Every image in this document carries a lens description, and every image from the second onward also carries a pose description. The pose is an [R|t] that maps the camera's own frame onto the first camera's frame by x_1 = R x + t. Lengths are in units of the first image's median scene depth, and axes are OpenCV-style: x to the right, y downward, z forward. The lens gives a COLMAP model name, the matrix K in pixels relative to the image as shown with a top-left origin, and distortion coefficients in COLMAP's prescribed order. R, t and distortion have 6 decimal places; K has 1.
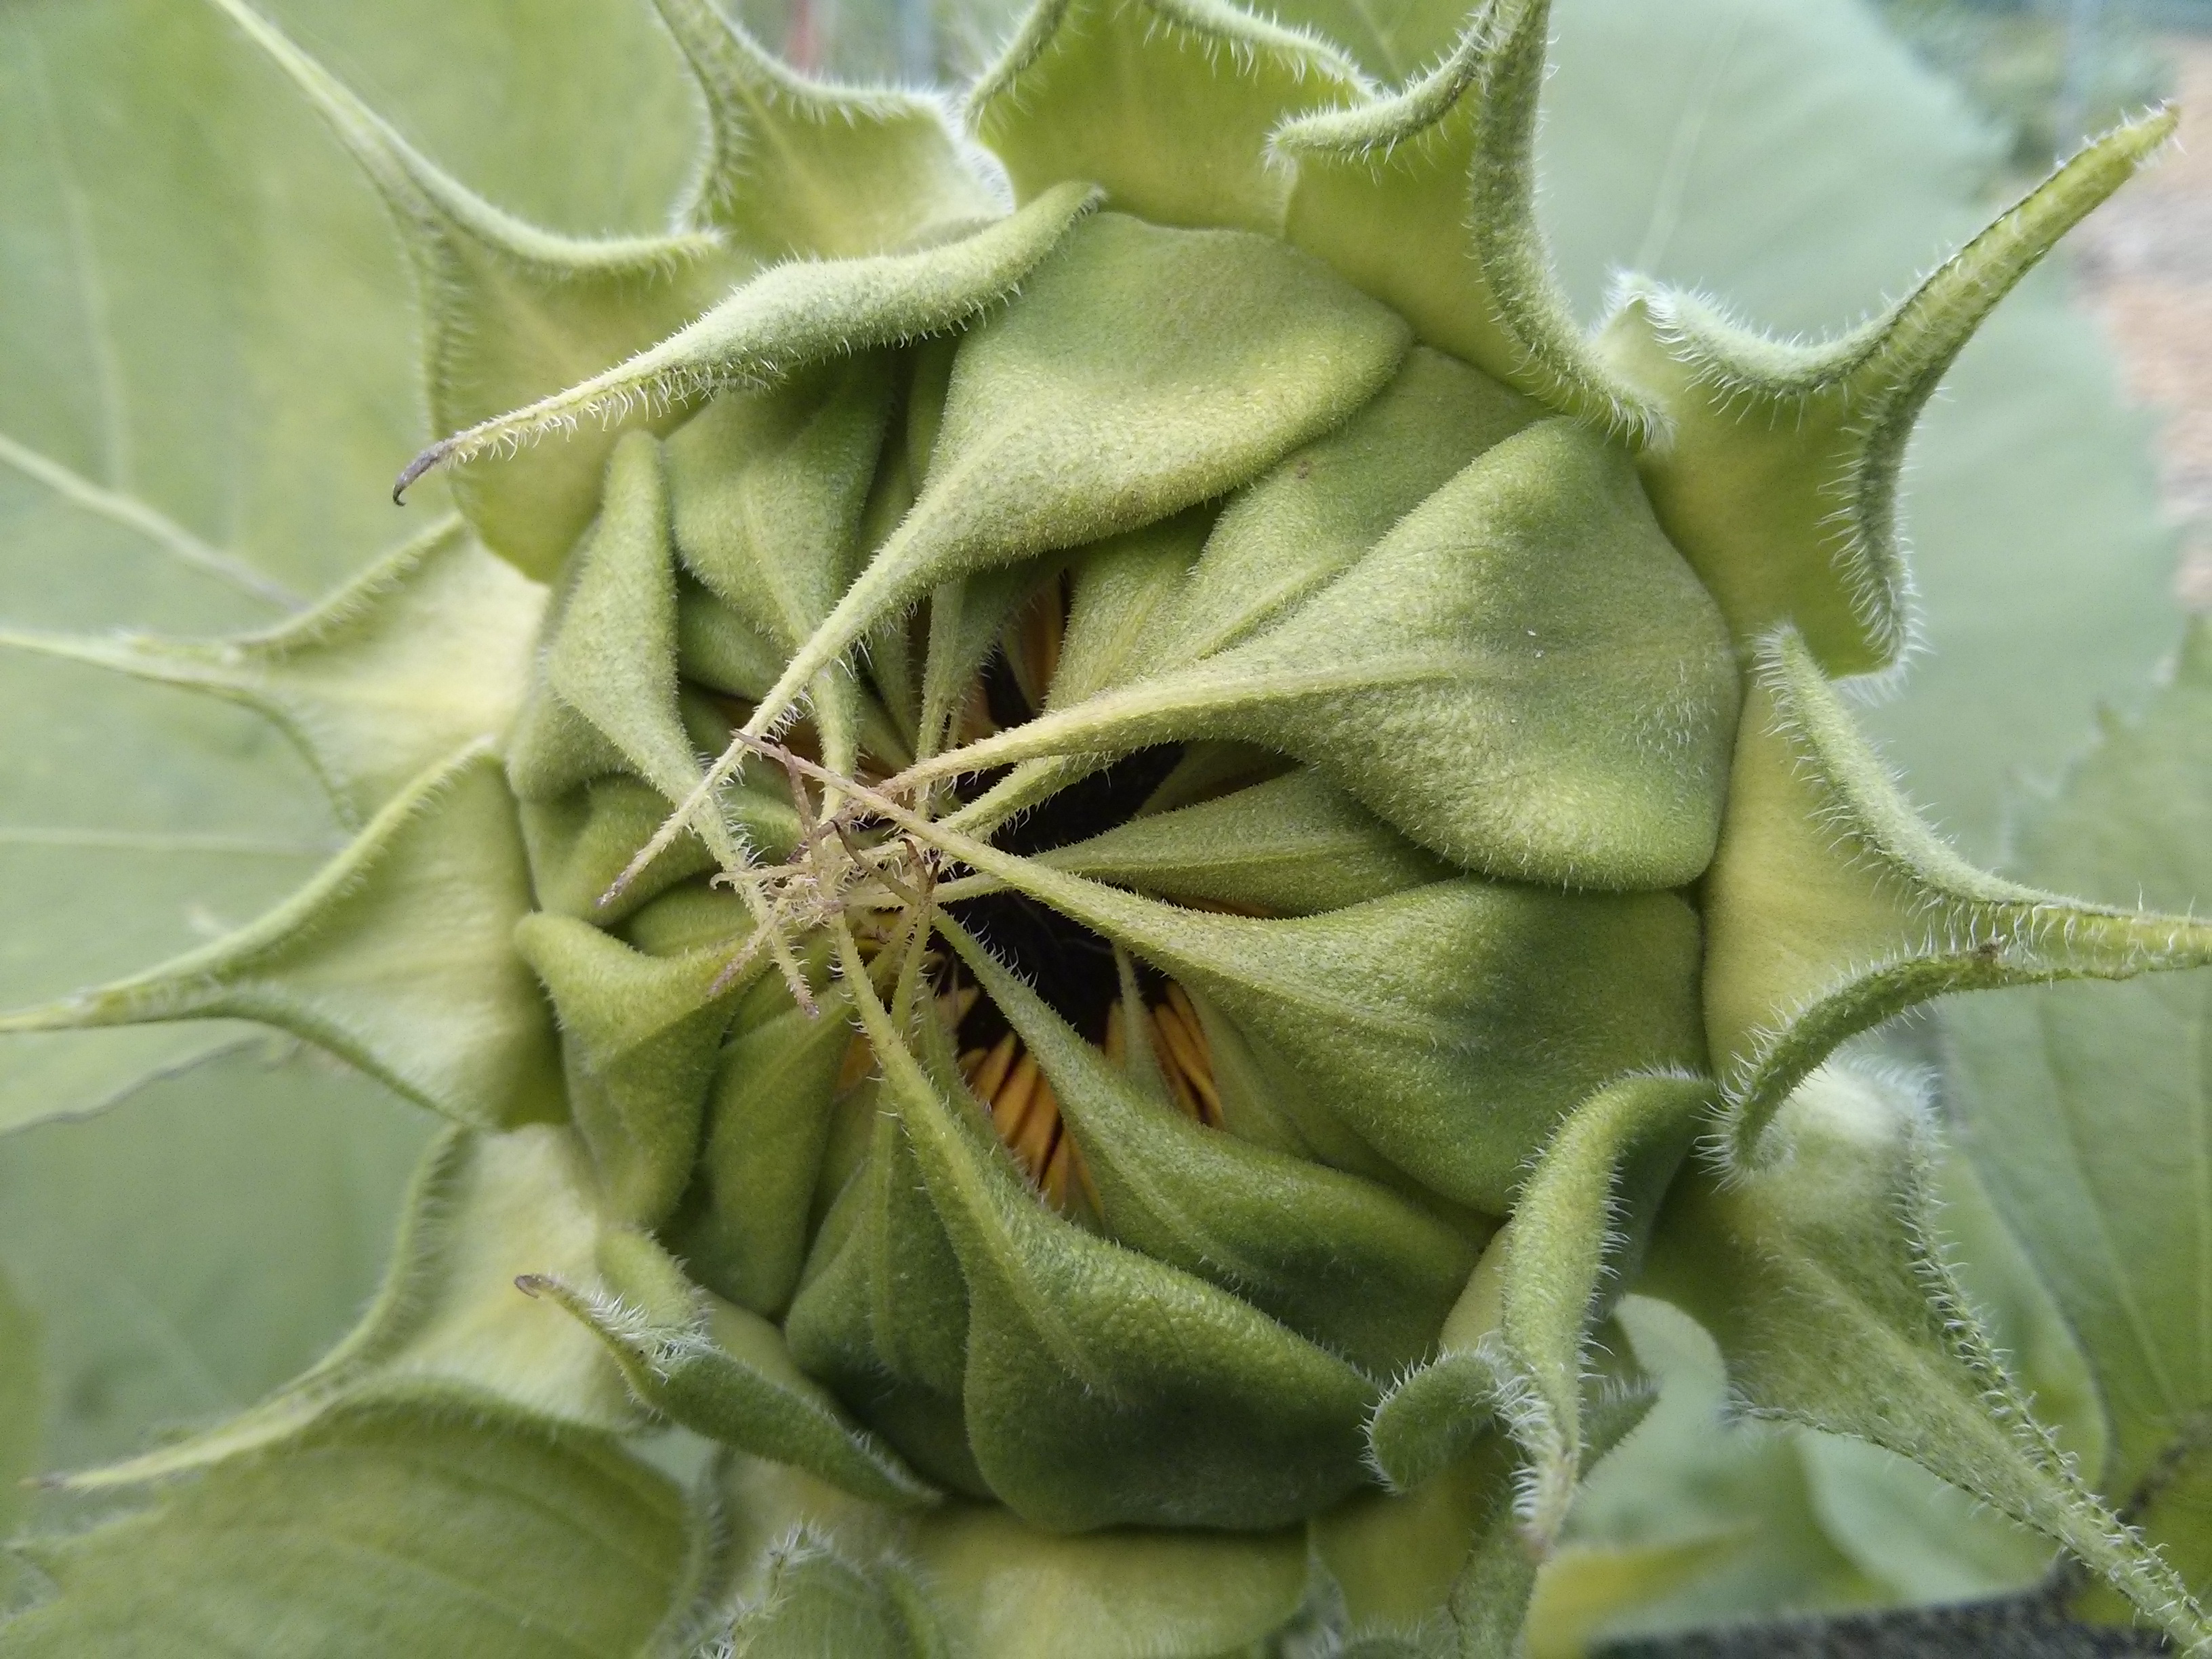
lens RADIAL K [[2077.5, 0, 1106.0], [0, 2077.5, 829.5], [0, 0, 1]] dist [-0.002098, -0.067582]
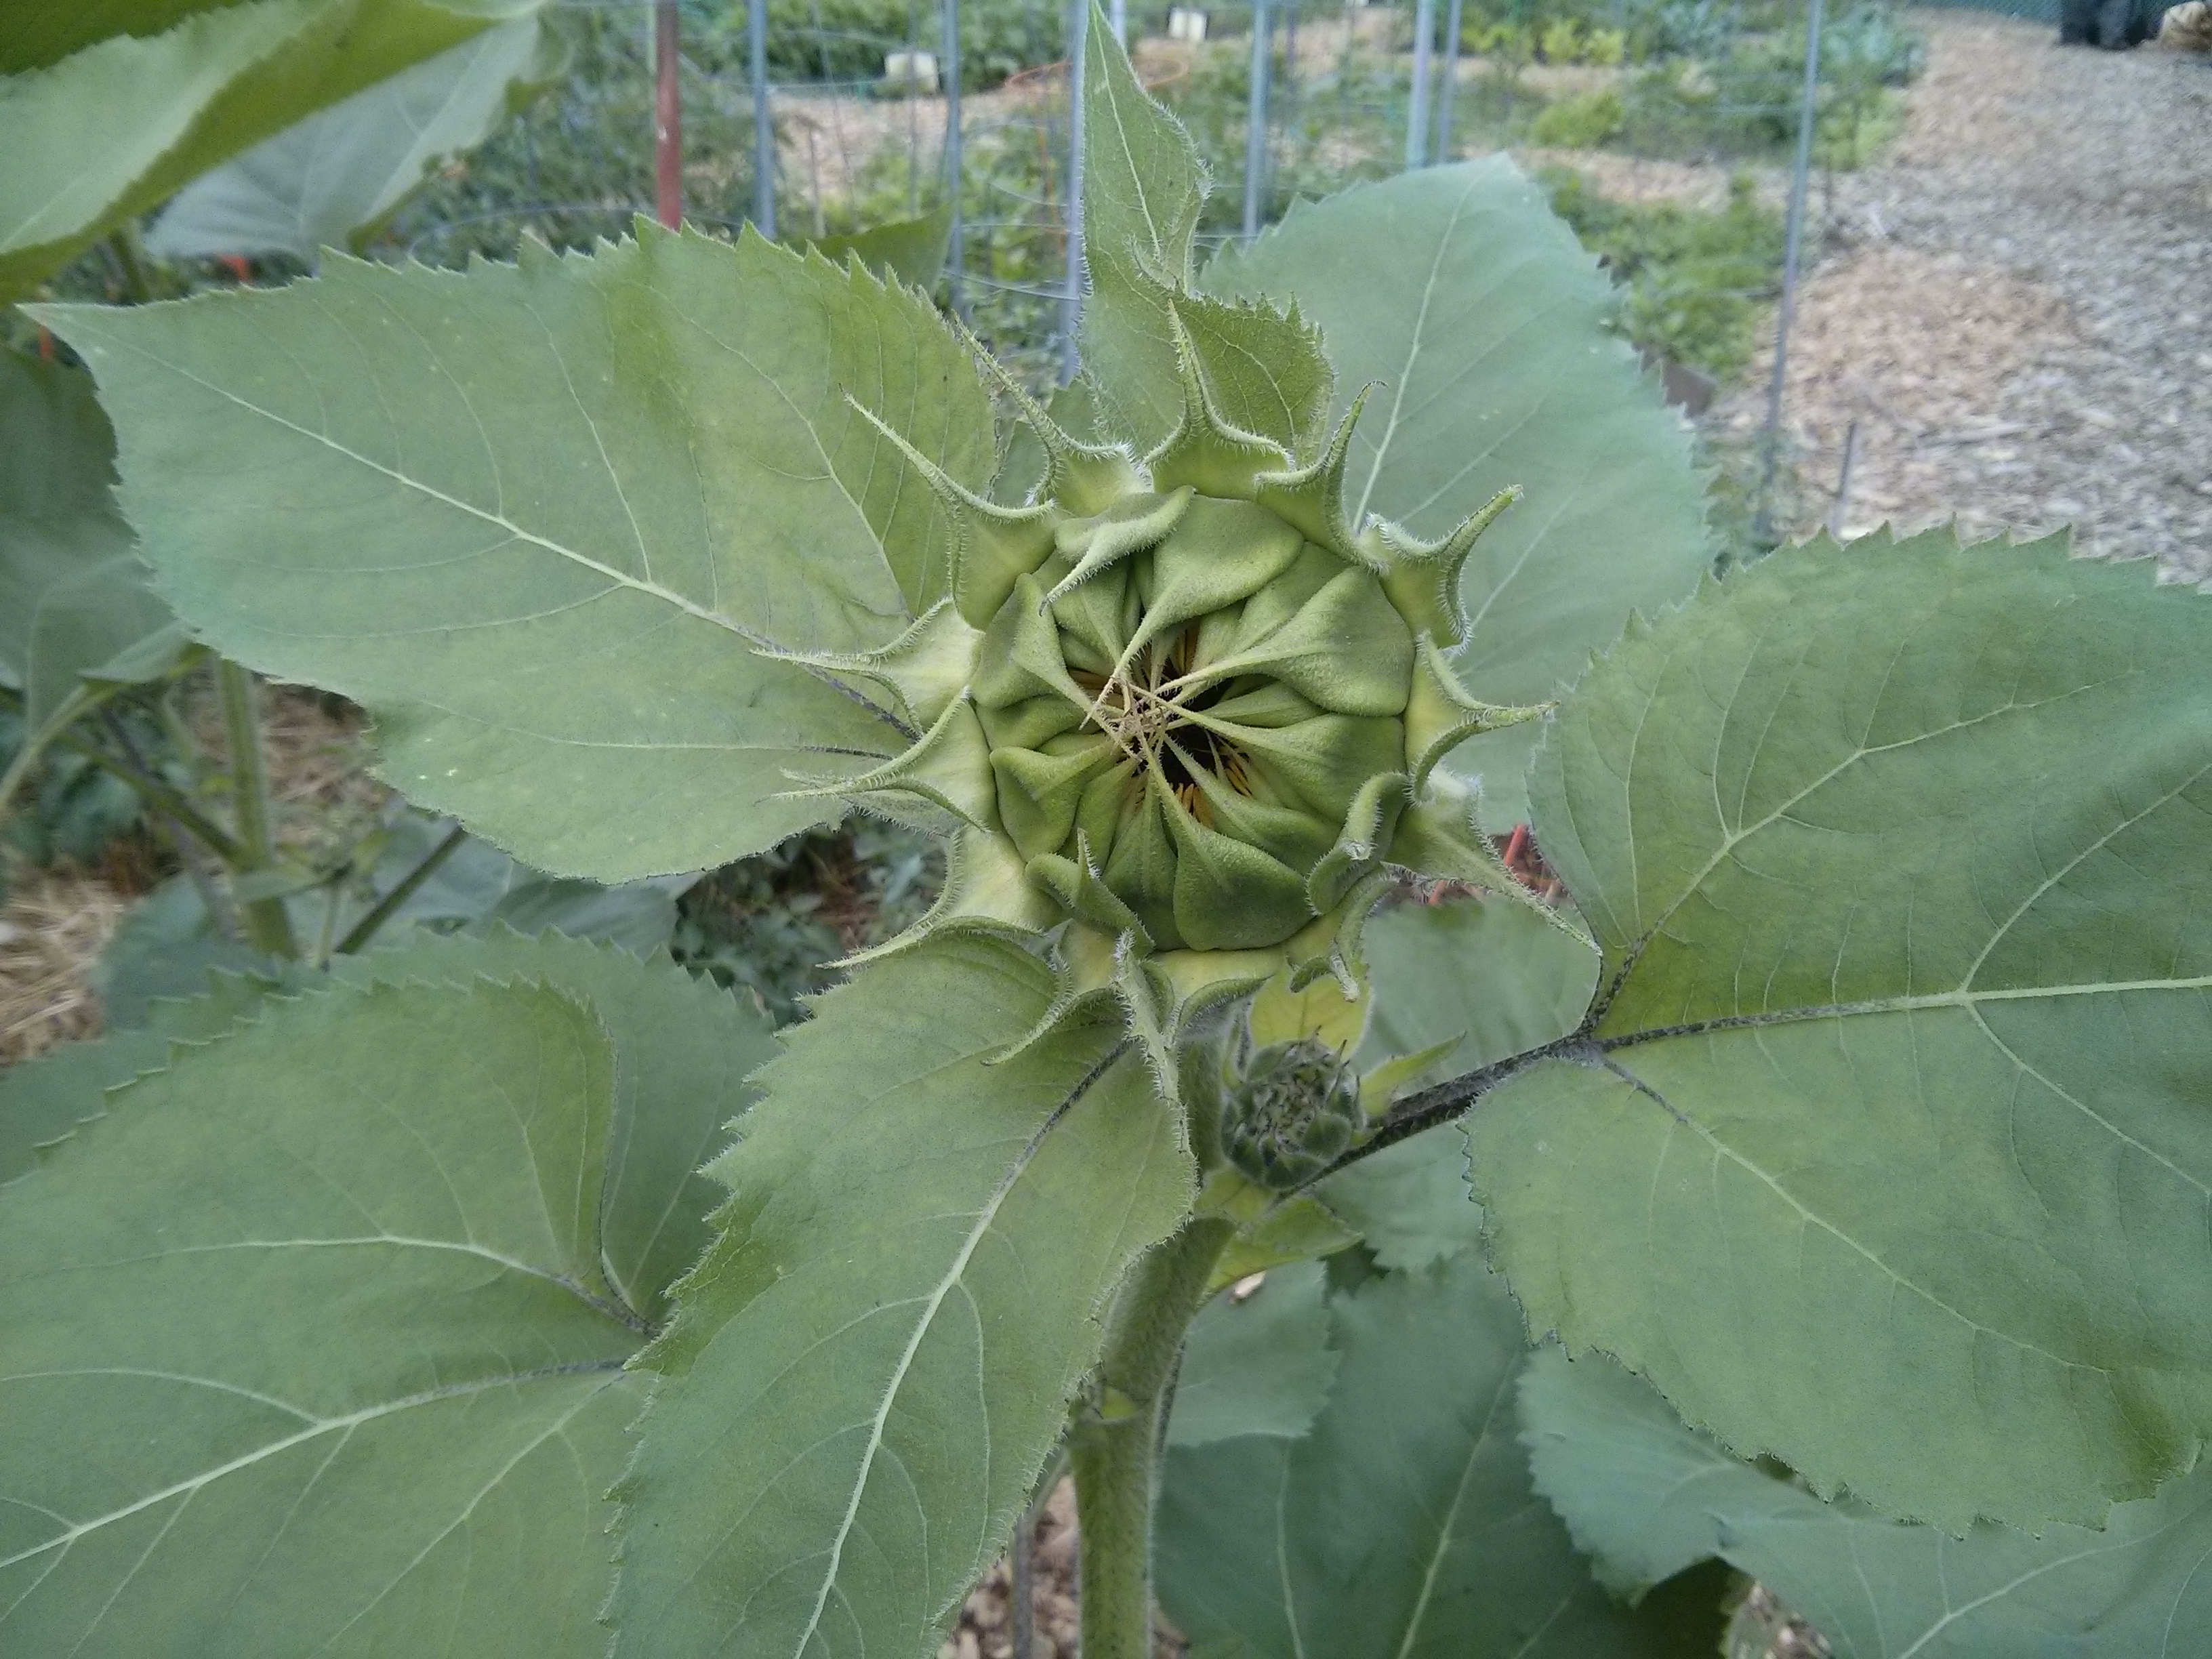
lens RADIAL K [[2077.5, 0, 1106.0], [0, 2077.5, 829.5], [0, 0, 1]] dist [-0.002098, -0.067582]
pose [[0.995358, -0.044939, 0.085101, -0.441894], [0.043745, 0.998917, 0.015836, 0.131962], [-0.085720, -0.012040, 0.996246, -2.119182]]
